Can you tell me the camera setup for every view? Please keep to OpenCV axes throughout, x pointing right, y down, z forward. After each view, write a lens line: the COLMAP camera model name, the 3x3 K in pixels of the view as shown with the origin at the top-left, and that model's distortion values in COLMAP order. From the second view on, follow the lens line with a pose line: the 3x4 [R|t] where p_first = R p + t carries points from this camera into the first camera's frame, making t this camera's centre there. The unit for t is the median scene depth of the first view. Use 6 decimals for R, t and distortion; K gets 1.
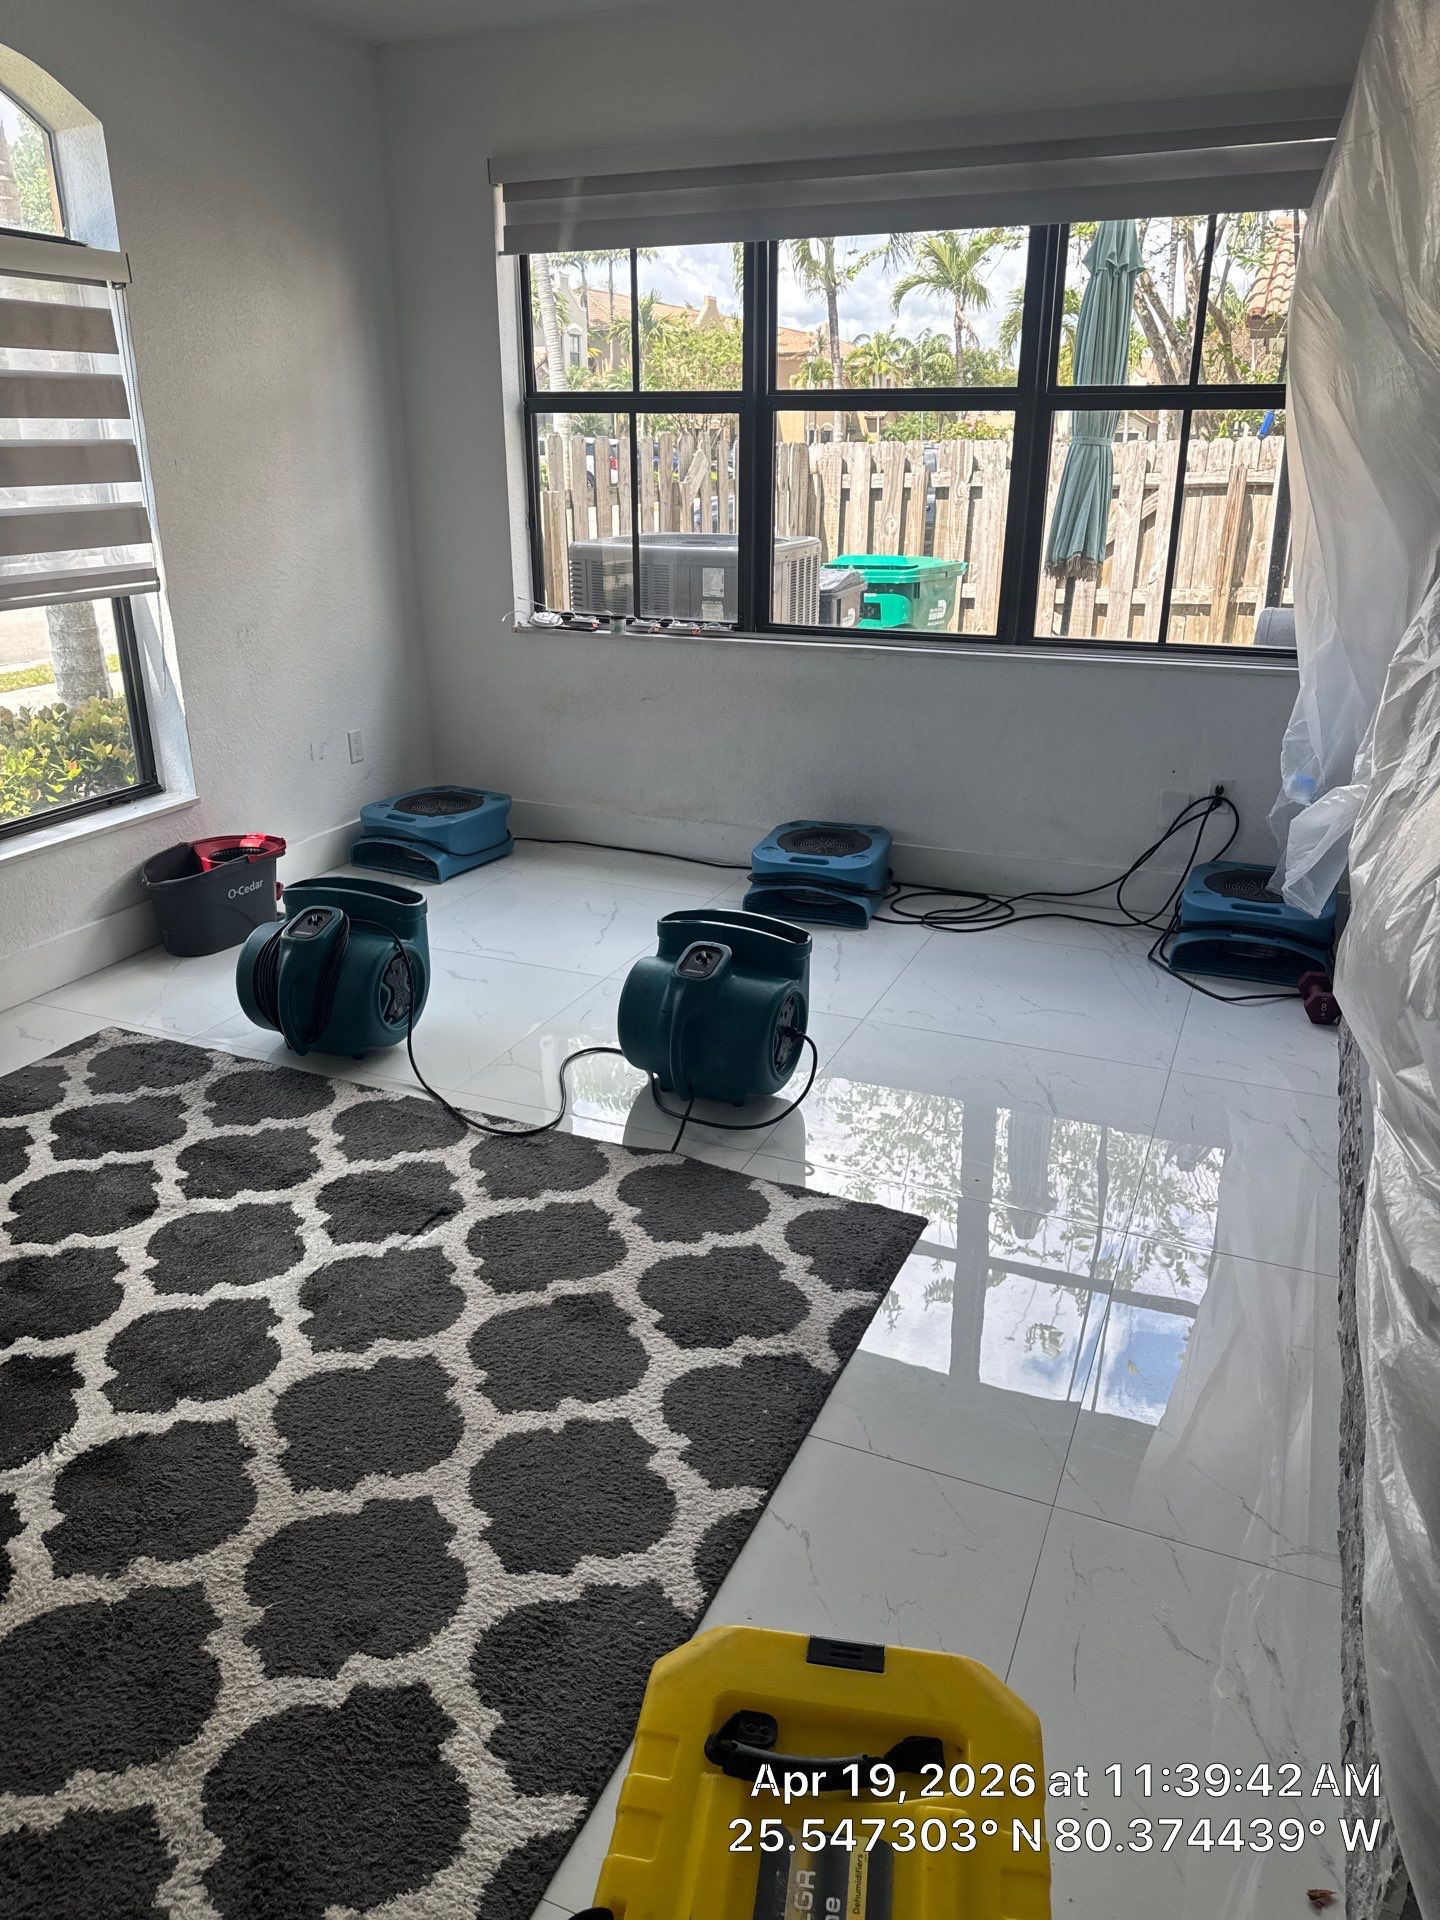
lens RADIAL K [[1342.4, 0, 725.7], [0, 1342.4, 946.7], [0, 0, 1]] dist [0.158254, -0.317066]
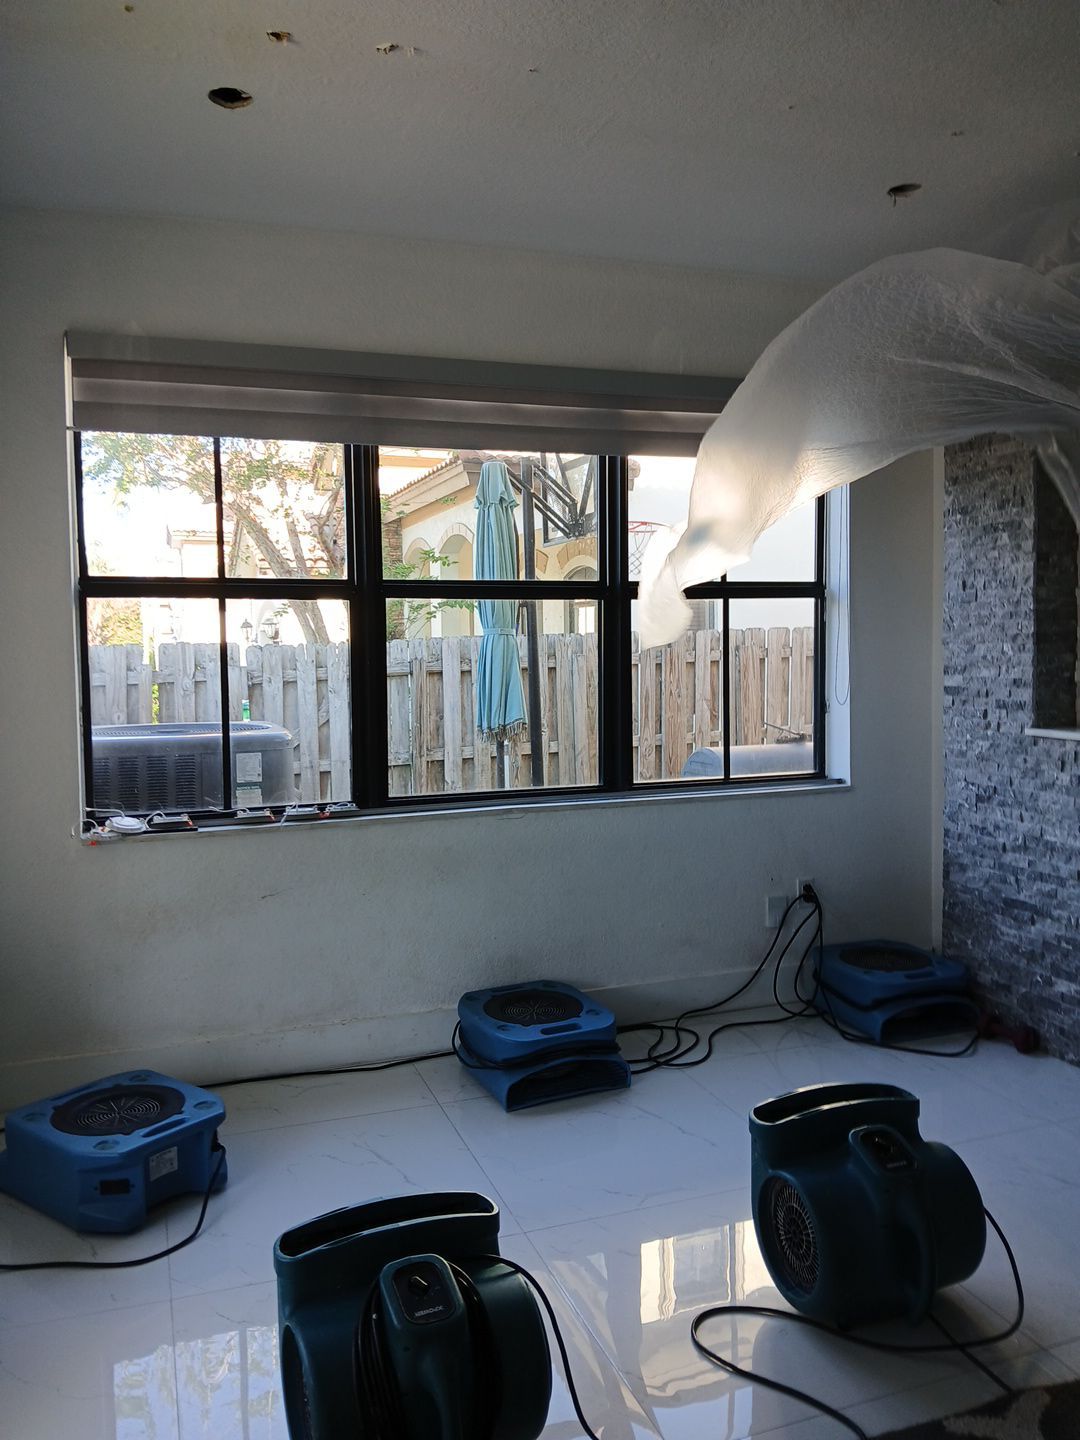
lens RADIAL K [[1117.3, 0, 533.1], [0, 1117.3, 697.4], [0, 0, 1]] dist [0.134668, -0.294735]
pose [[0.729340, -0.041054, 0.682918, -0.456285], [0.252122, 0.944074, -0.212507, -0.113602], [-0.636001, 0.327169, 0.698902, 0.359491]]
